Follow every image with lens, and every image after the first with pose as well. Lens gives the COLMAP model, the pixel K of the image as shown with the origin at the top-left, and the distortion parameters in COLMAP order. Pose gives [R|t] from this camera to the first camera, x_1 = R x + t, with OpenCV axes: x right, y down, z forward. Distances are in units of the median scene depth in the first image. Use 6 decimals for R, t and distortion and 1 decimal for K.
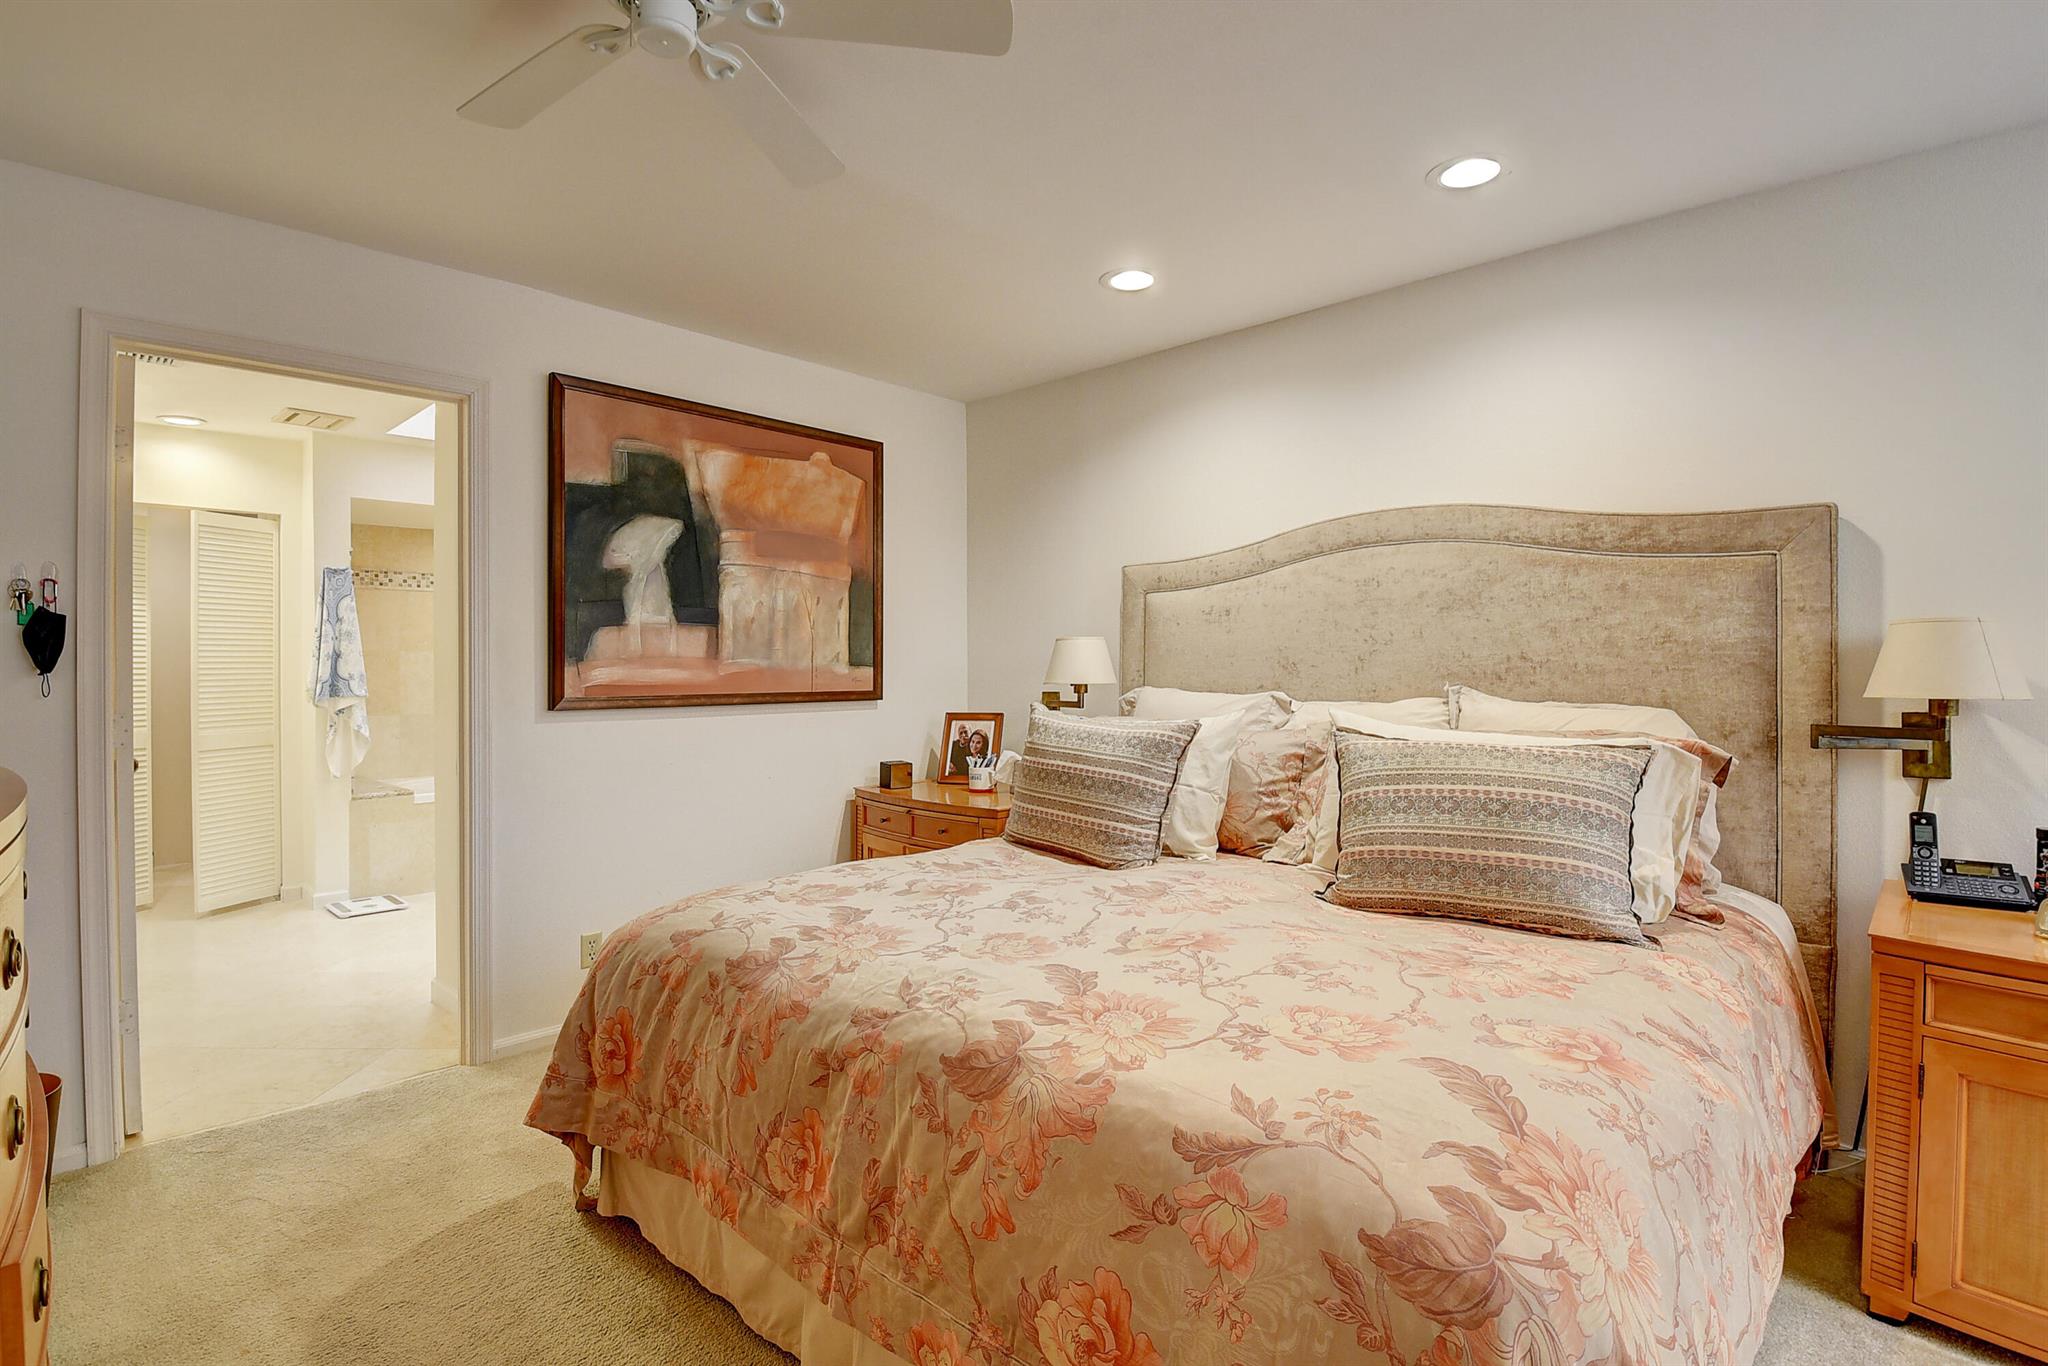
lens RADIAL K [[987.0, 0, 1032.0], [0, 987.0, 678.8], [0, 0, 1]] dist [0.002061, -0.015483]
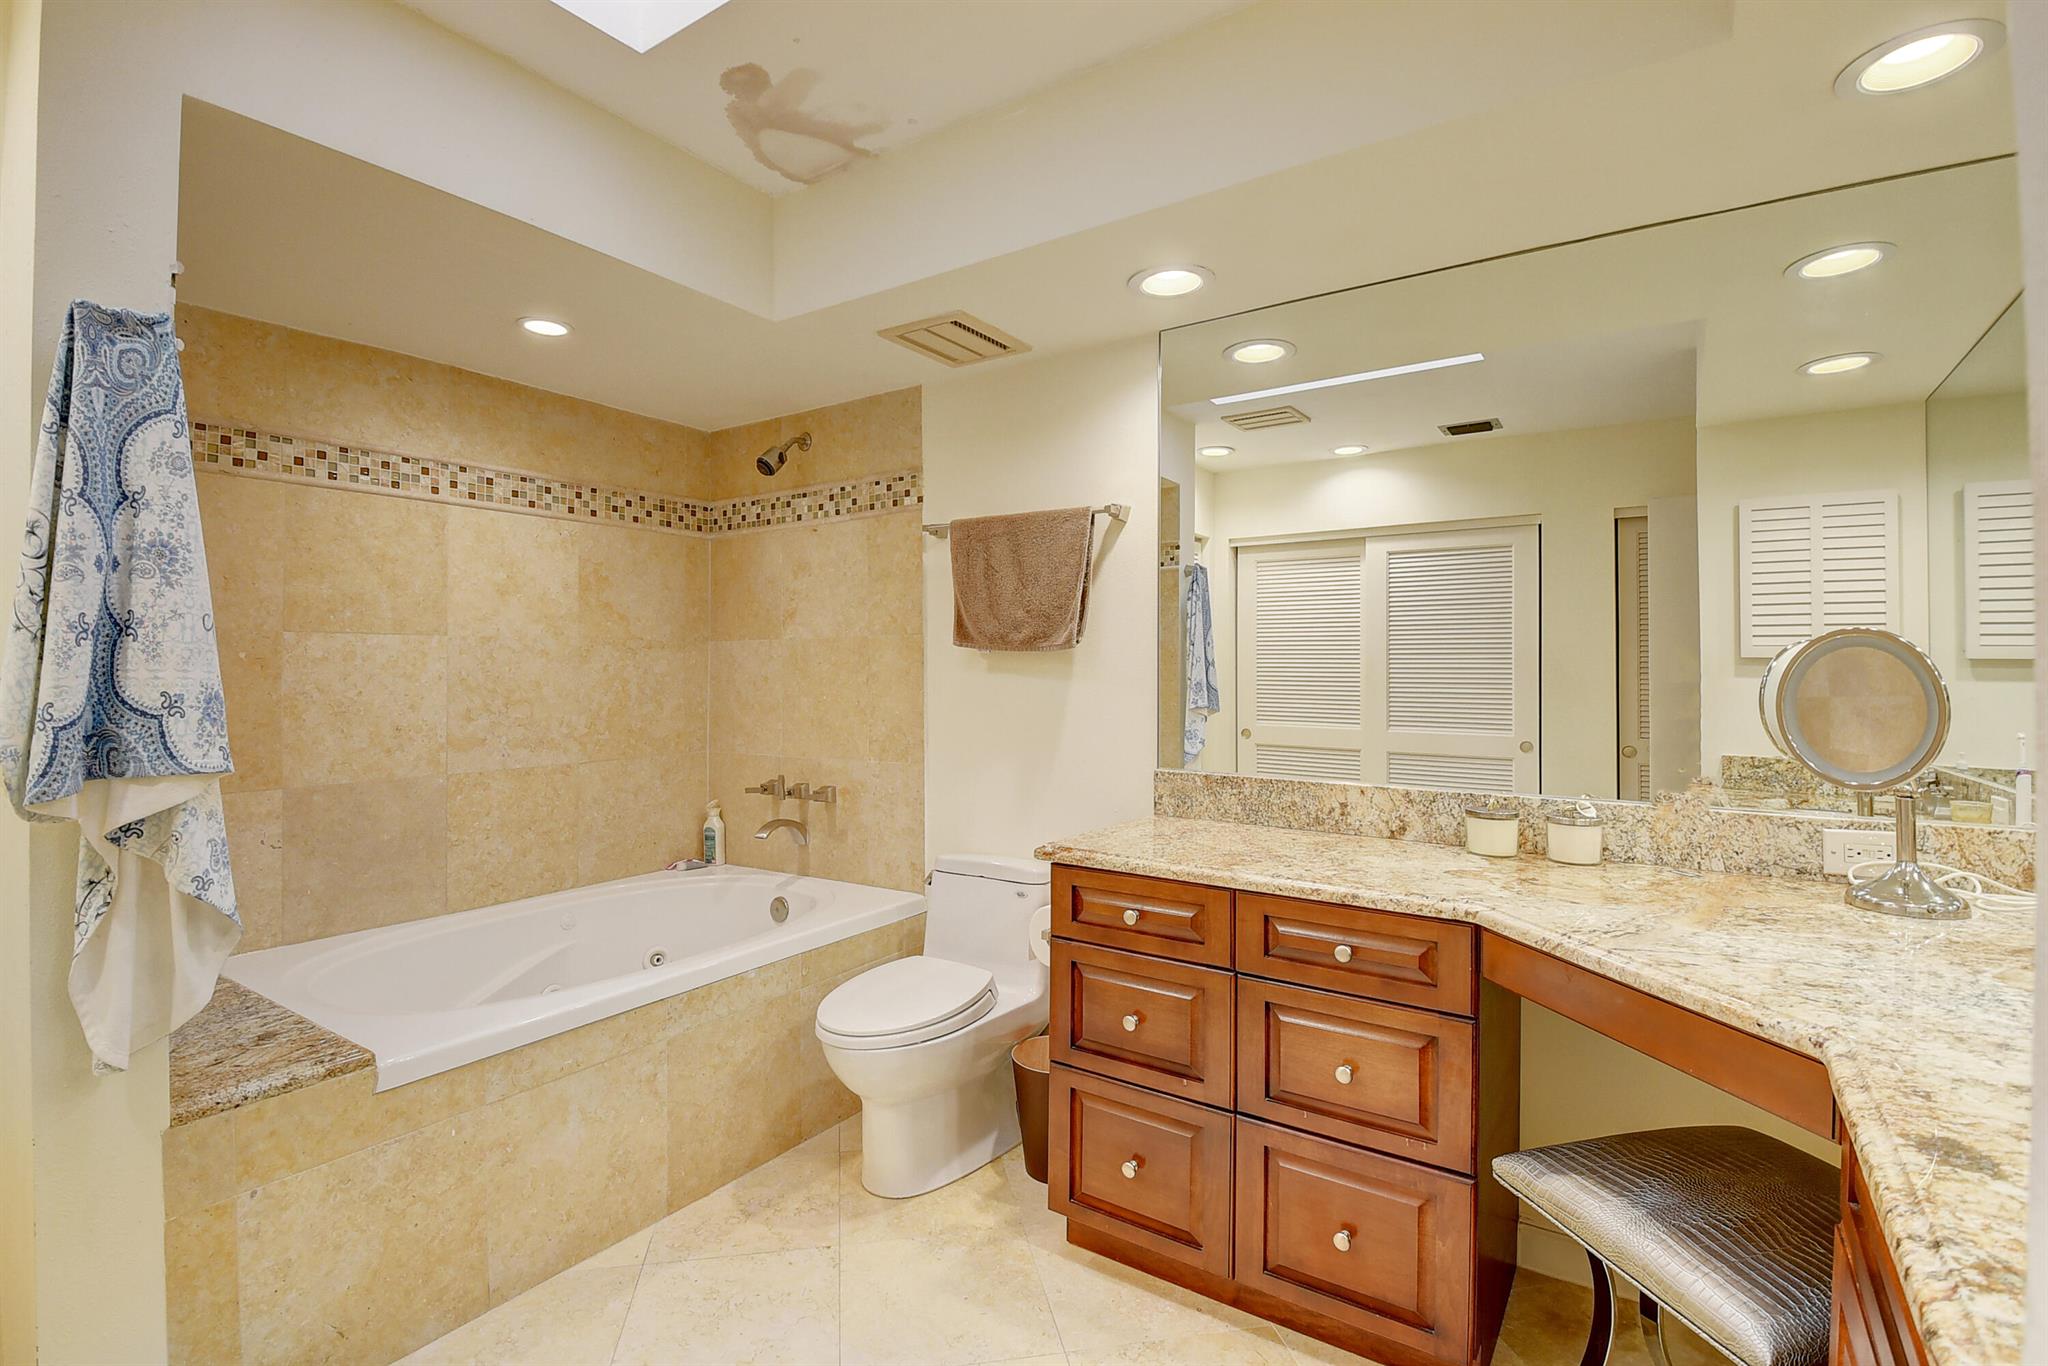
lens RADIAL K [[918.1, 0, 1010.7], [0, 918.1, 669.1], [0, 0, 1]] dist [-0.010277, -0.011520]
pose [[0.984414, -0.000931, 0.175866, -0.504176], [0.003799, 0.999865, -0.015967, -0.007170], [-0.175828, 0.016386, 0.984285, 0.709256]]
